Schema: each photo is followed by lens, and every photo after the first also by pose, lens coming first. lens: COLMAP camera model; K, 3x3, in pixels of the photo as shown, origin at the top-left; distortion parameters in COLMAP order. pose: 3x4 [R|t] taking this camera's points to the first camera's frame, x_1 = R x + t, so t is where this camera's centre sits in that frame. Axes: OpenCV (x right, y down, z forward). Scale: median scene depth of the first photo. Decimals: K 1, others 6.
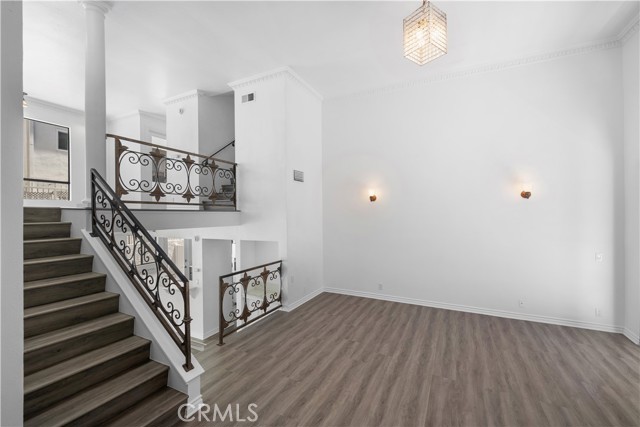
lens RADIAL K [[264.2, 0, 320.9], [0, 264.2, 215.6], [0, 0, 1]] dist [-0.003339, -0.000575]
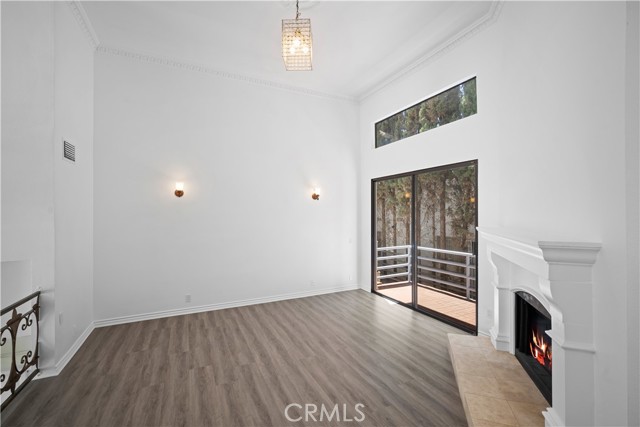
lens RADIAL K [[280.3, 0, 320.0], [0, 280.3, 213.5], [0, 0, 1]] dist [-0.001455, -0.000316]
pose [[0.607592, -0.002214, 0.794246, -0.314155], [0.008173, 0.999961, -0.003465, 0.005560], [-0.794207, 0.008596, 0.607587, 0.163695]]
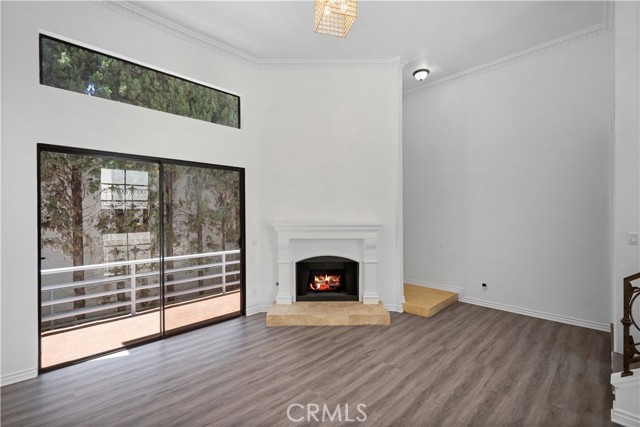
lens RADIAL K [[283.3, 0, 319.2], [0, 283.3, 221.1], [0, 0, 1]] dist [0.000805, 0.000056]
pose [[-0.947711, -0.001332, 0.319128, 0.113786], [0.006704, 0.999687, 0.024084, 0.009436], [-0.319061, 0.024964, -0.947406, 1.326605]]
